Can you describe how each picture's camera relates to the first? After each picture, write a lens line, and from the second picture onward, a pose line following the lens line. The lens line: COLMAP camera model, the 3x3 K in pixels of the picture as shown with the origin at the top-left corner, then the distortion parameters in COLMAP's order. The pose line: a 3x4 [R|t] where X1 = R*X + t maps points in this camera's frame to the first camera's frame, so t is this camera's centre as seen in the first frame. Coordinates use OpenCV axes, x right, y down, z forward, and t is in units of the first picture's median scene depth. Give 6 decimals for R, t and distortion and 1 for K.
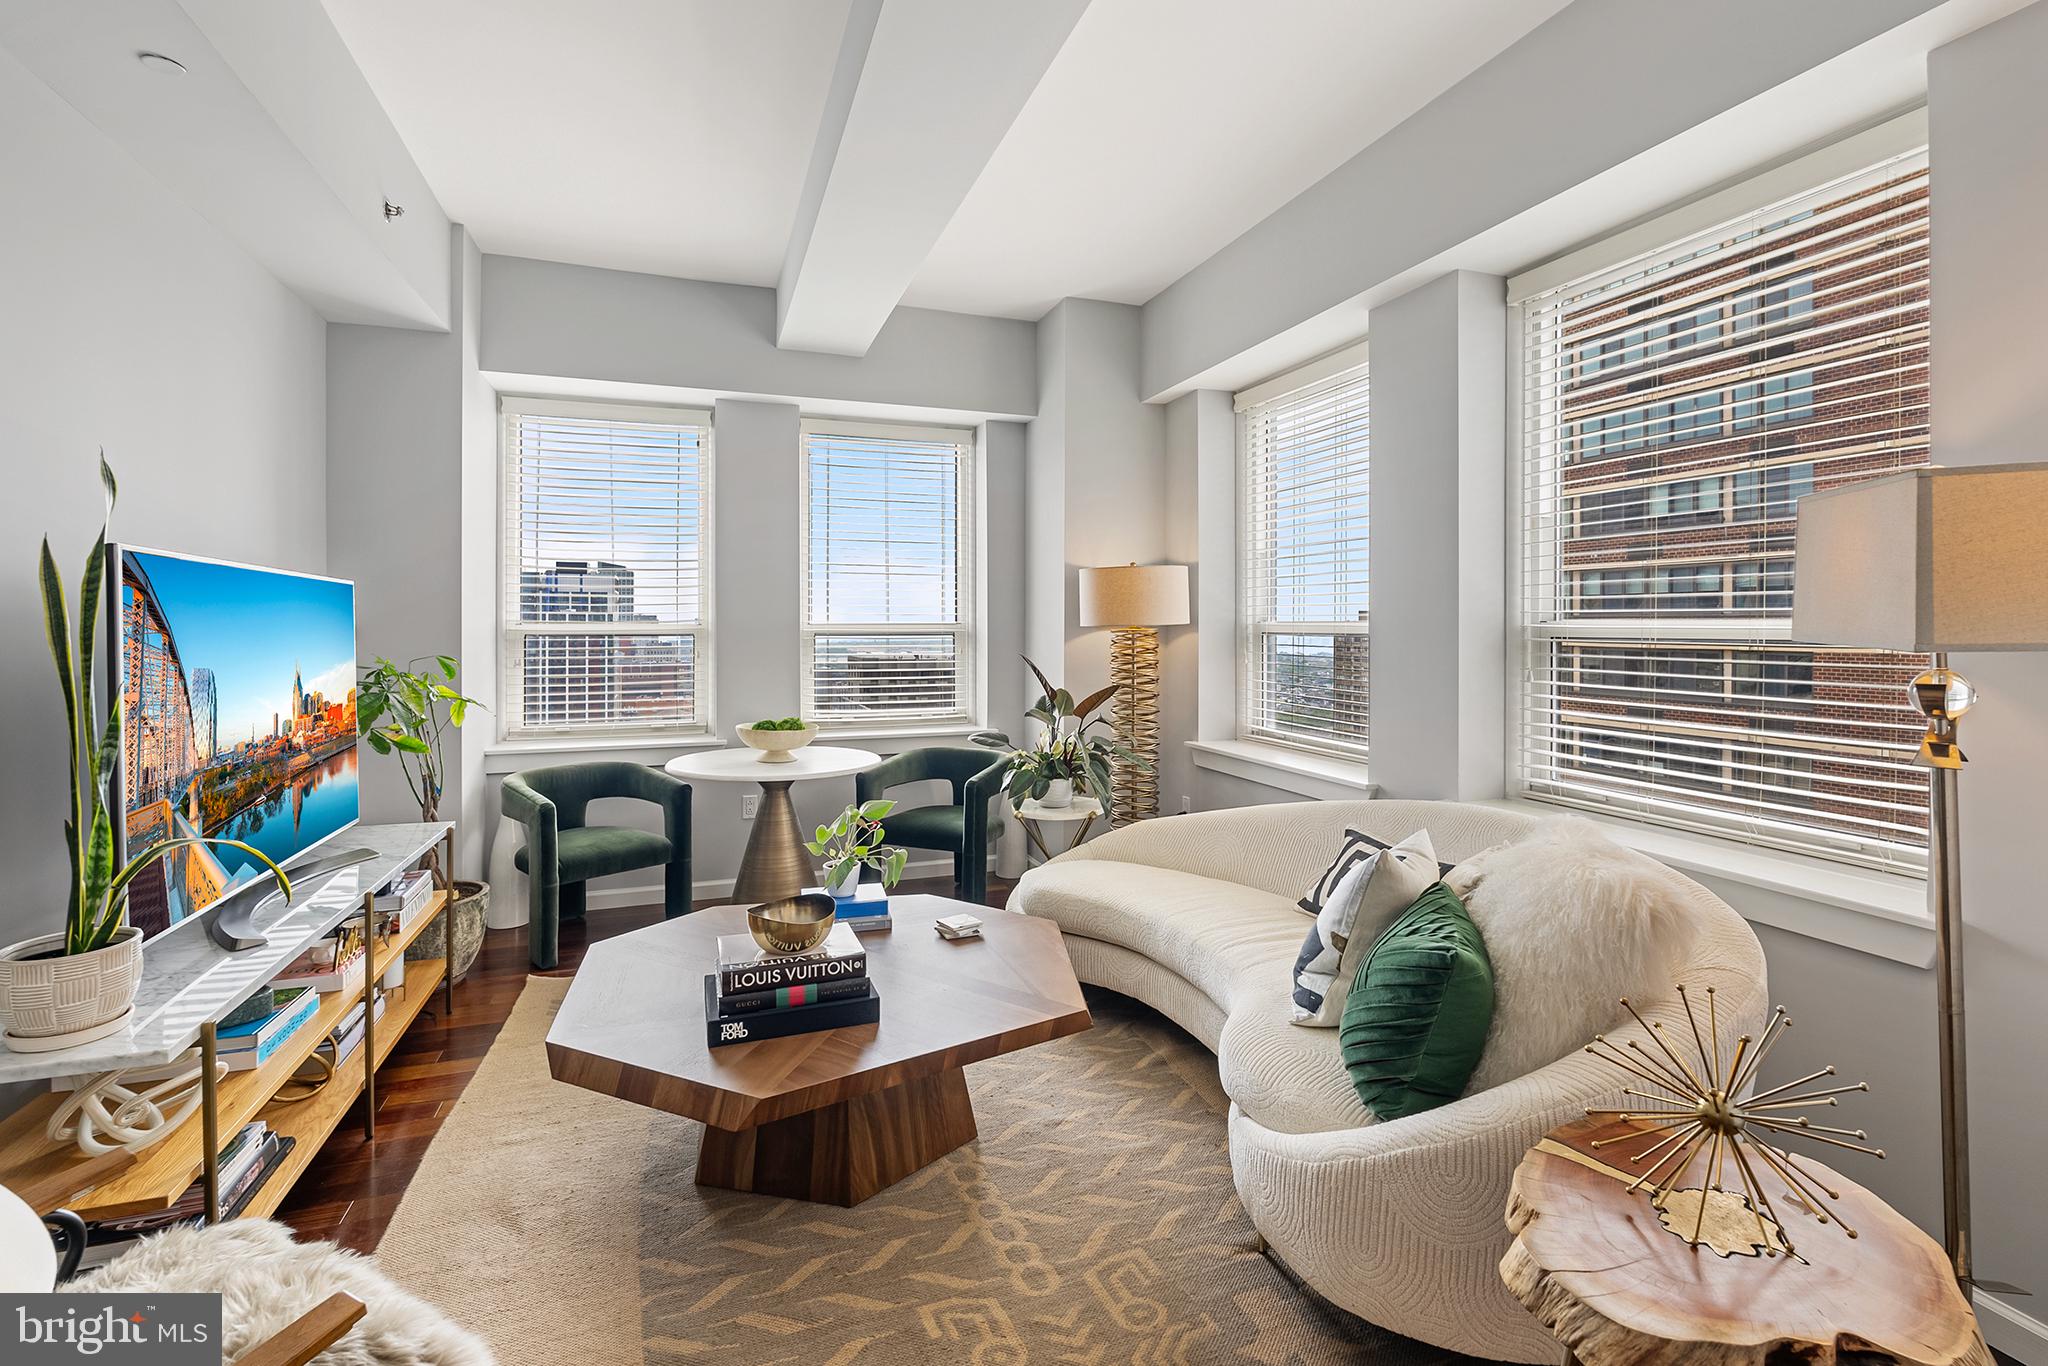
lens RADIAL K [[912.7, 0, 1041.3], [0, 912.7, 625.5], [0, 0, 1]] dist [0.001400, 0.000737]
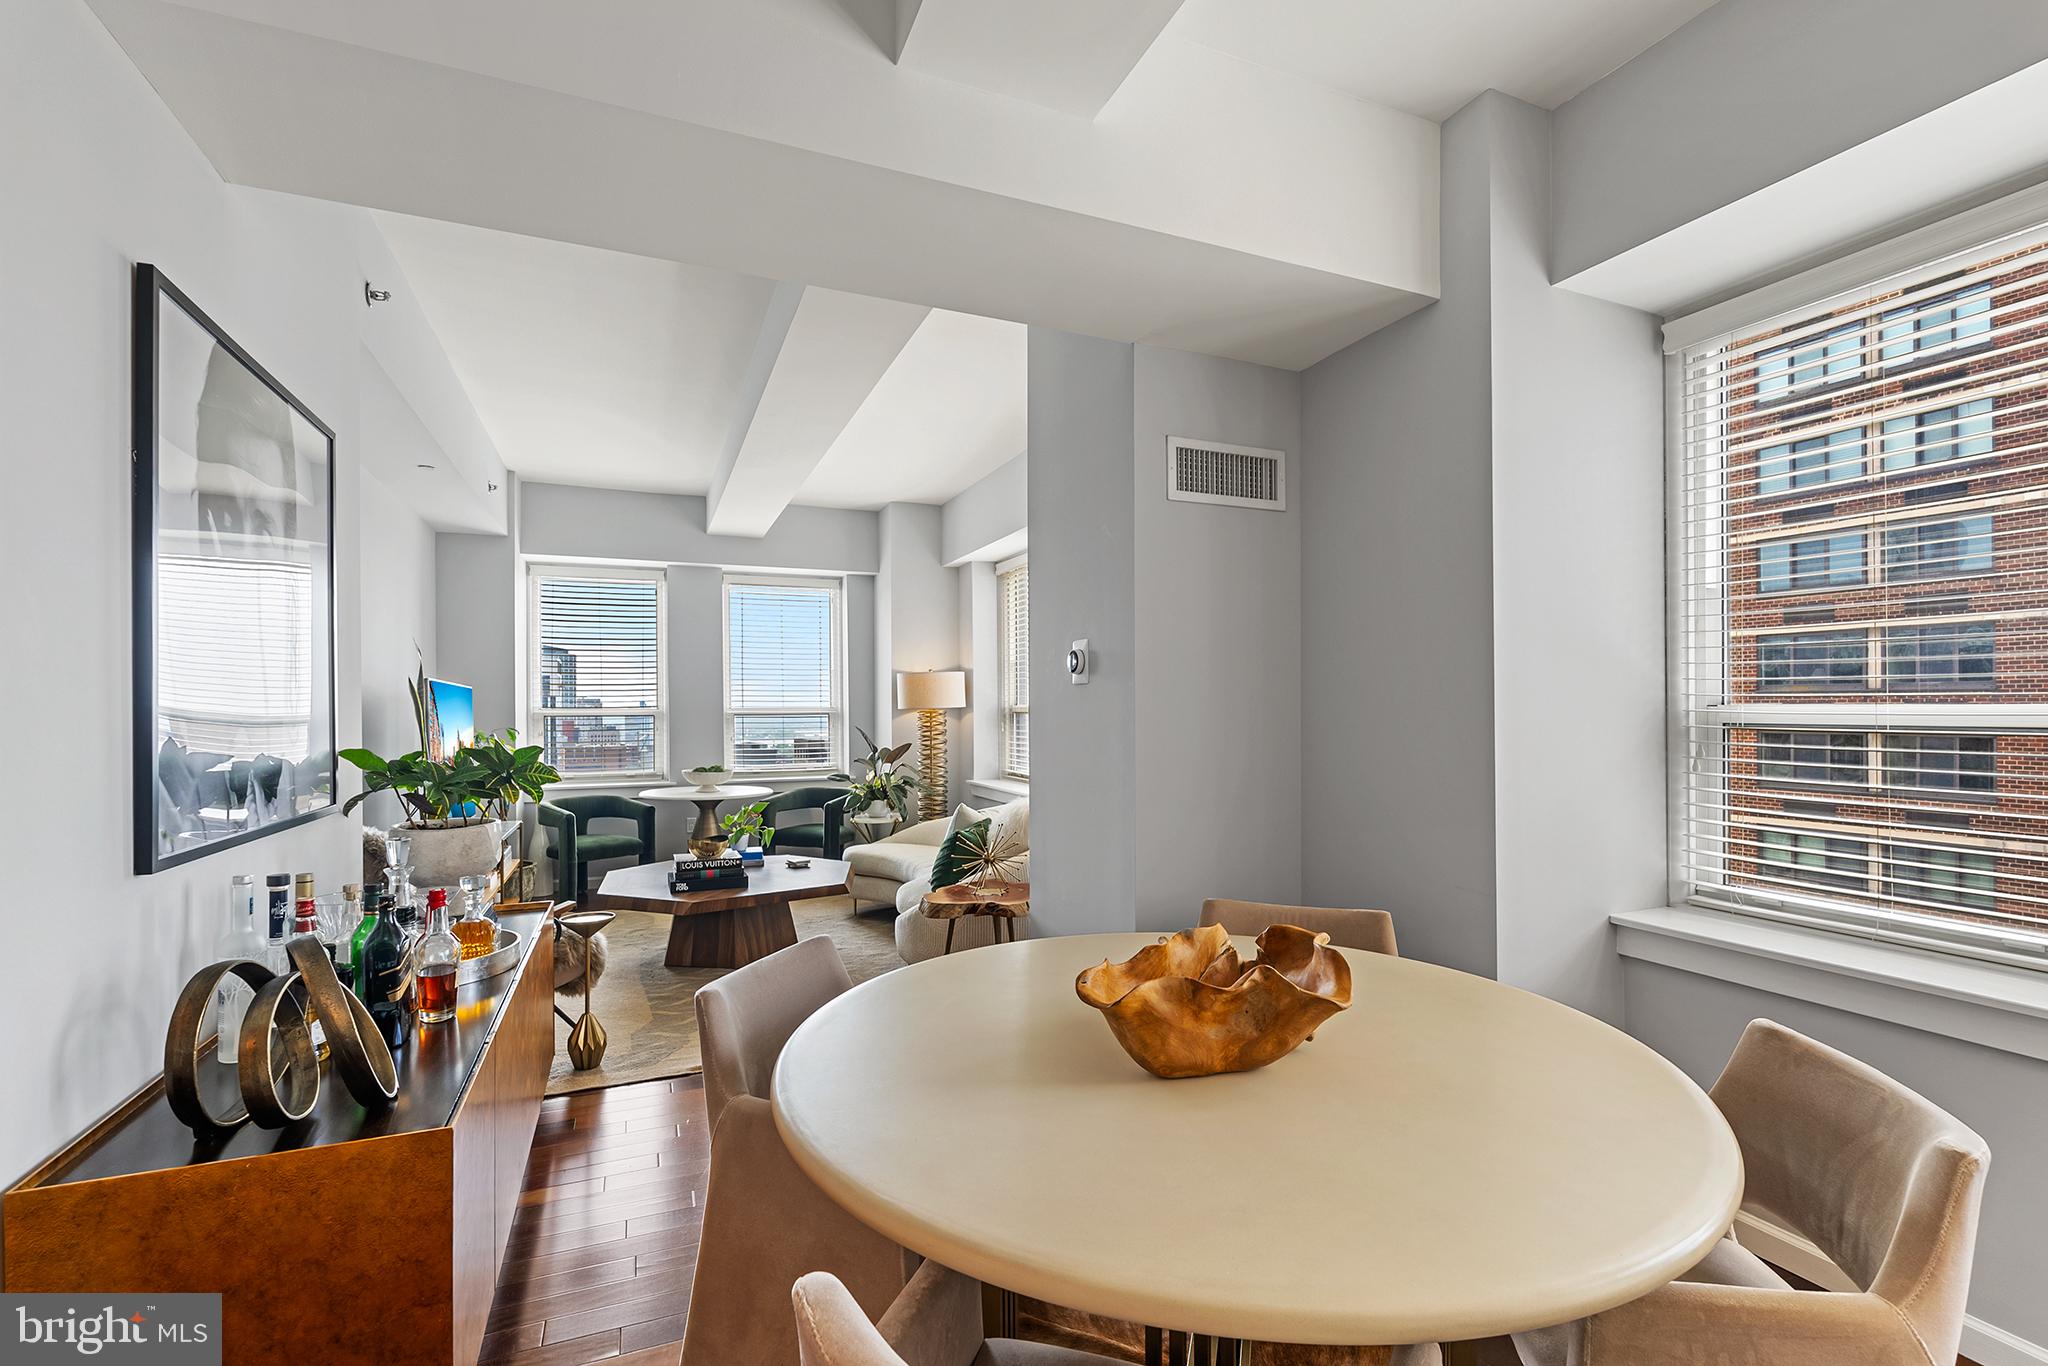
lens RADIAL K [[912.7, 0, 1021.3], [0, 912.7, 710.4], [0, 0, 1]] dist [0.001400, 0.000737]
pose [[0.999431, -0.005629, 0.033261, 0.227924], [0.005522, 0.999979, 0.003293, -0.000669], [-0.033279, -0.003107, 0.999441, -0.680710]]
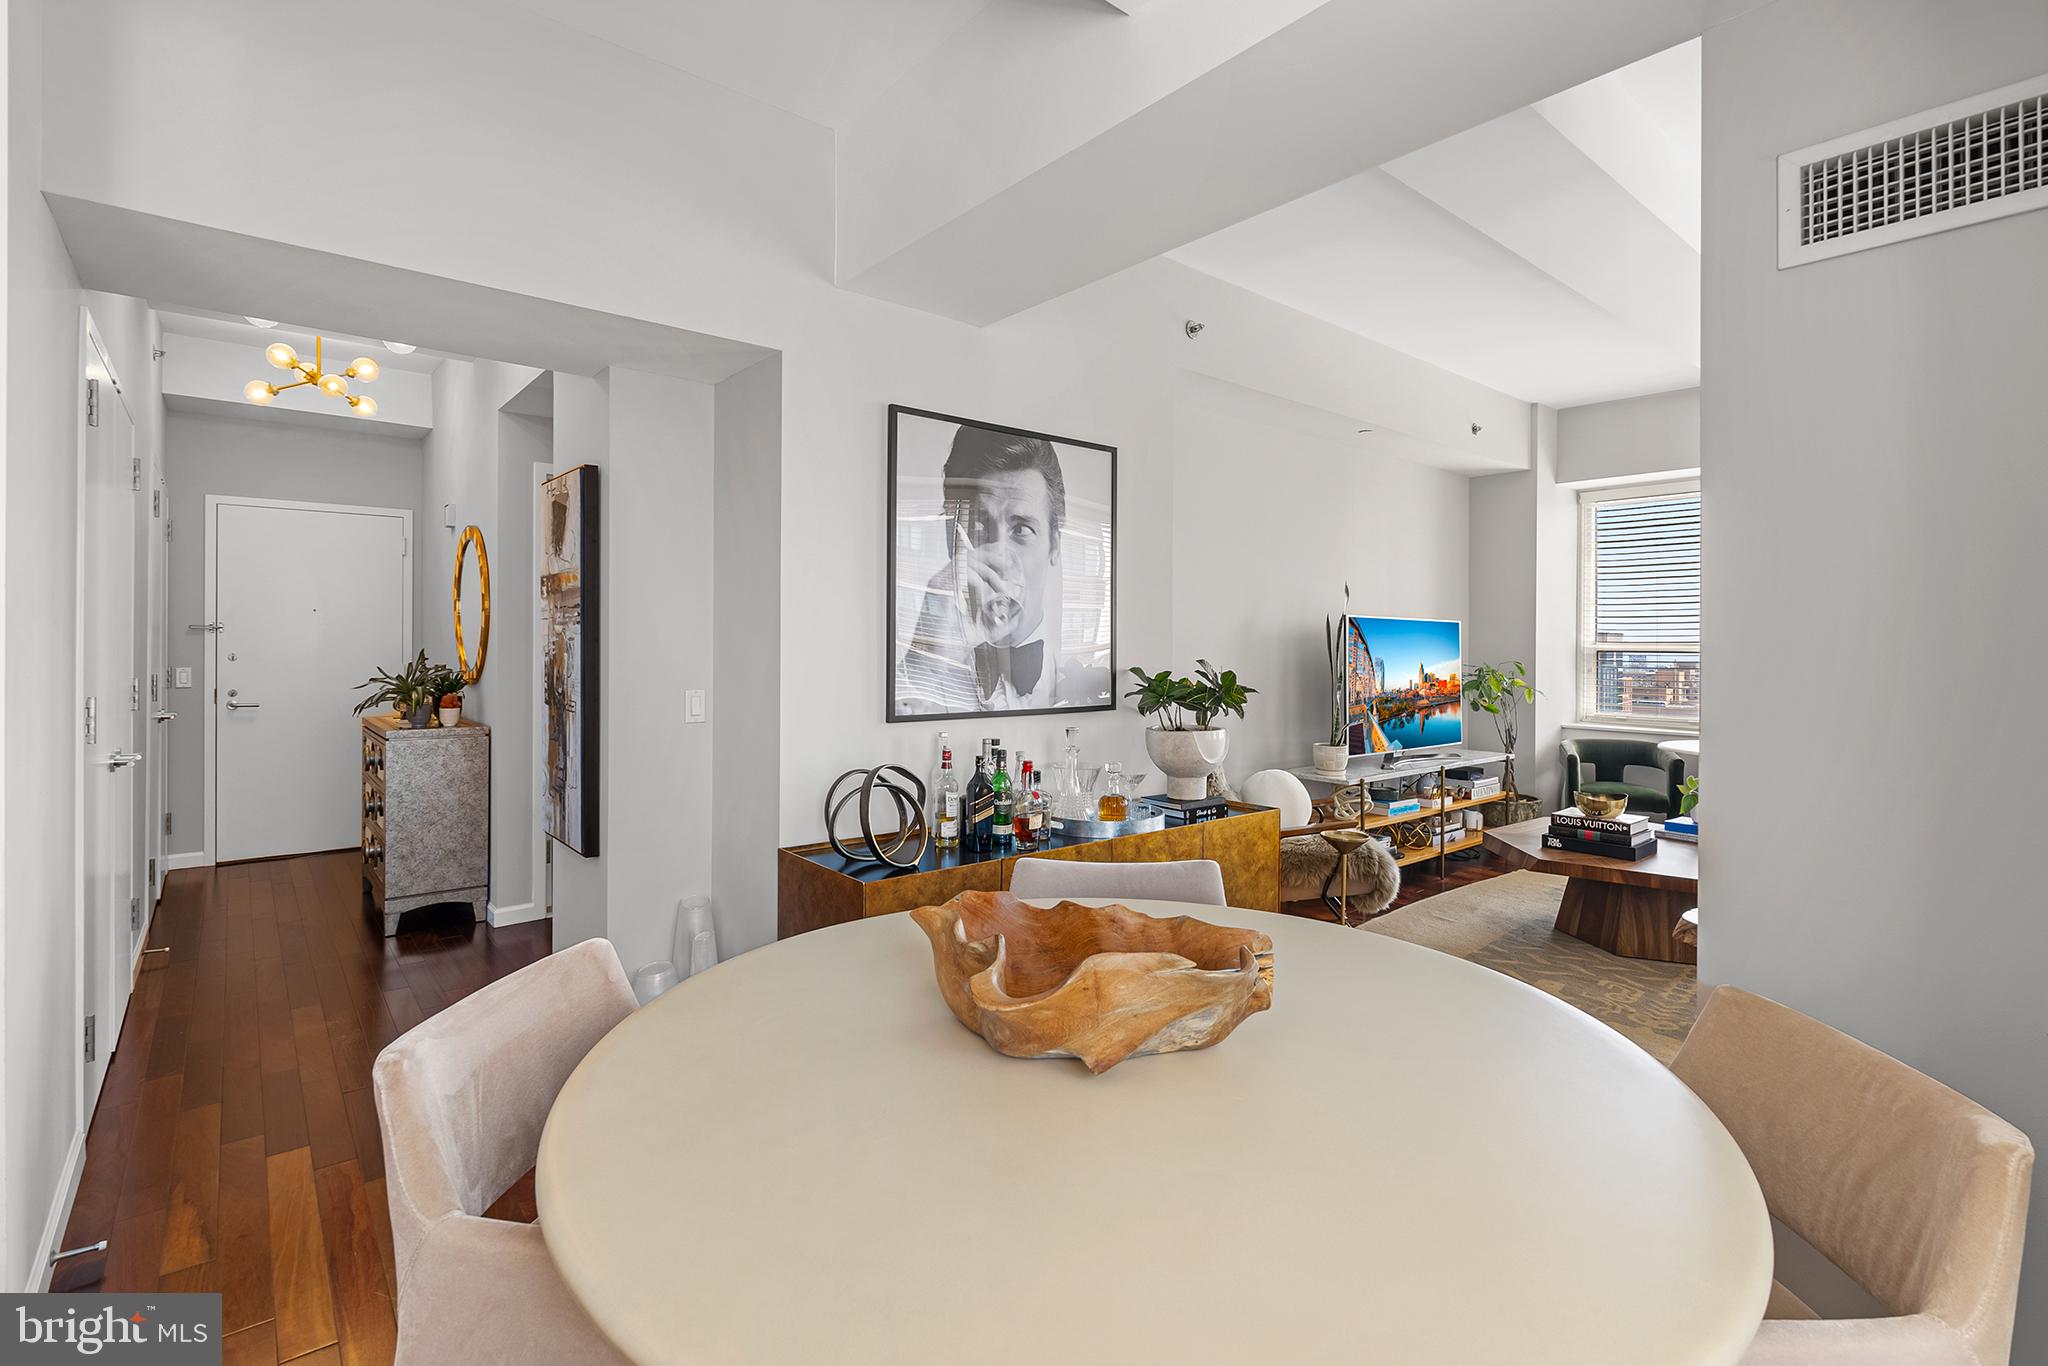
lens RADIAL K [[912.7, 0, 1030.0], [0, 912.7, 636.2], [0, 0, 1]] dist [0.001400, 0.000737]
pose [[0.327507, 0.006173, -0.944829, 0.622265], [-0.012176, 0.999923, 0.002313, -0.004223], [0.944770, 0.010746, 0.327557, -0.404234]]
